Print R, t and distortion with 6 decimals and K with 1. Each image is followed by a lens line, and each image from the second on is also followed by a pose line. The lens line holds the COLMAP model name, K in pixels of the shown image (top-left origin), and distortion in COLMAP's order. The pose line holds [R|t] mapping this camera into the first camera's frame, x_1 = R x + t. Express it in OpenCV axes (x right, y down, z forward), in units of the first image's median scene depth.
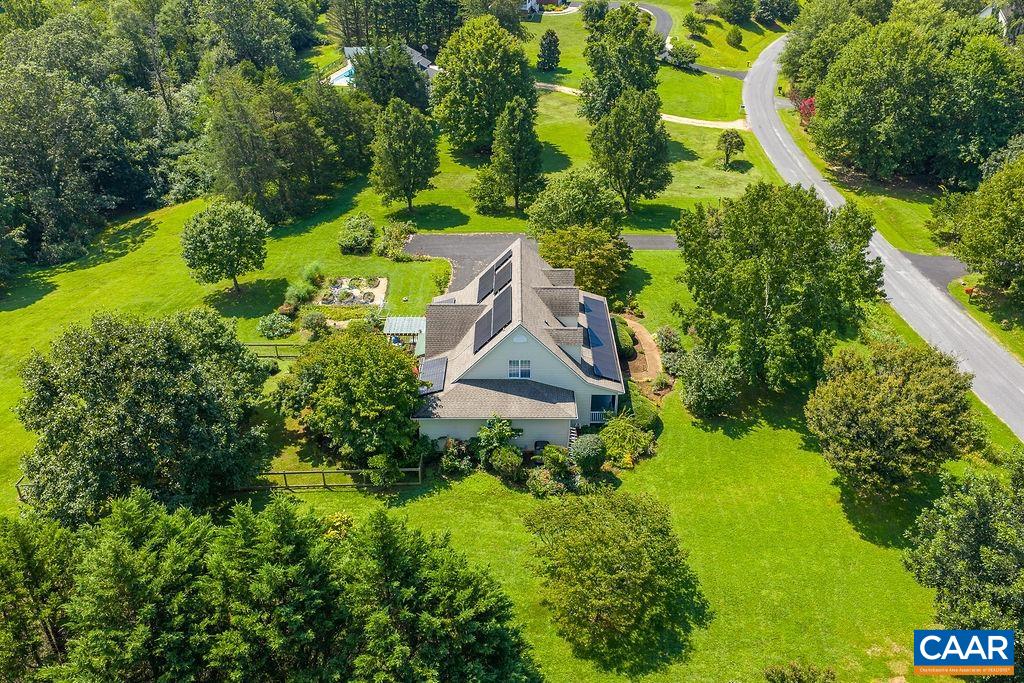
lens RADIAL K [[861.1, 0, 512.0], [0, 861.1, 341.5], [0, 0, 1]] dist [0.020261, -0.003328]
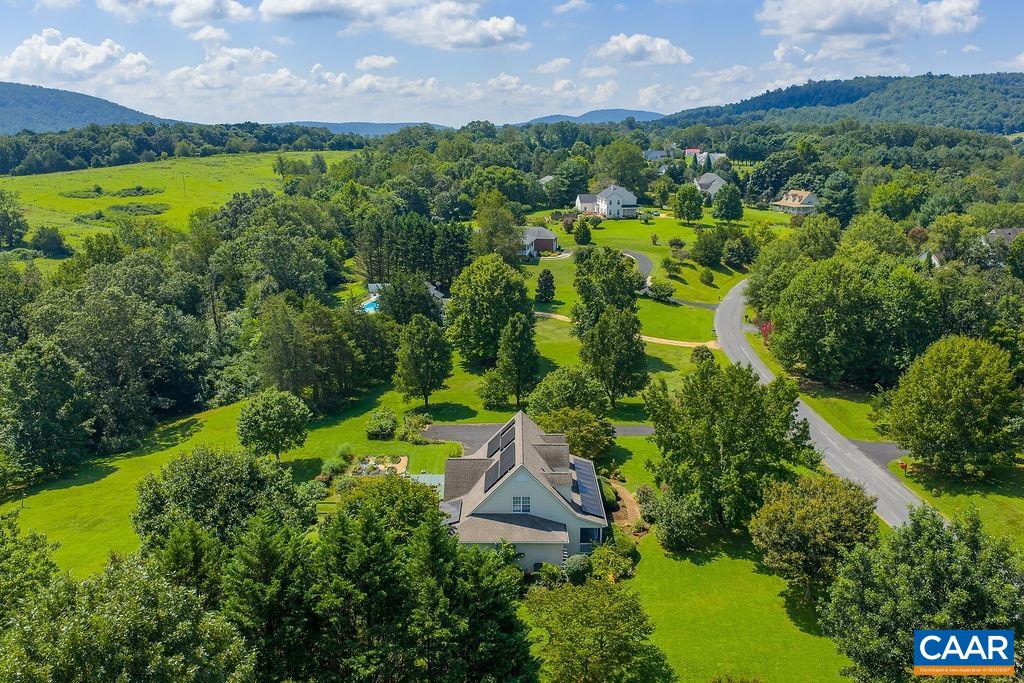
lens RADIAL K [[861.8, 0, 512.0], [0, 861.8, 341.5], [0, 0, 1]] dist [0.055127, -0.003154]
pose [[0.999997, 0.002263, -0.000096, -0.002864], [-0.002202, 0.961351, -0.275315, 0.085668], [-0.000531, 0.275315, 0.961354, -0.148245]]
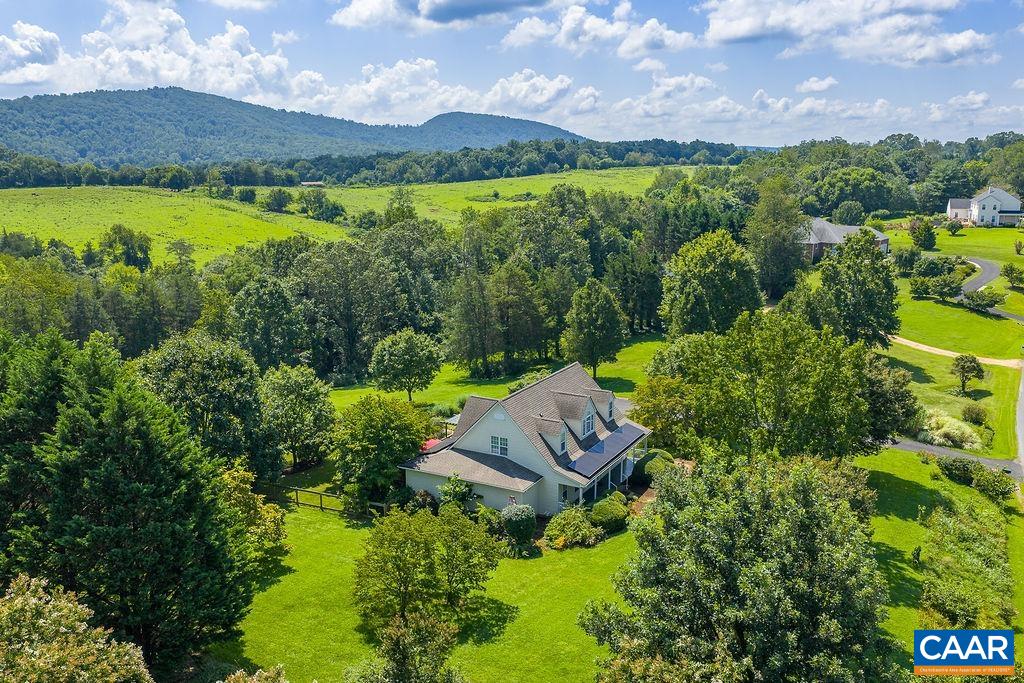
lens RADIAL K [[870.1, 0, 512.1], [0, 870.1, 303.8], [0, 0, 1]] dist [-0.028085, 0.098482]
pose [[0.880385, 0.078725, -0.467681, 0.309291], [-0.234792, 0.929149, -0.285579, 0.103058], [0.412063, 0.361227, 0.836492, -0.001641]]
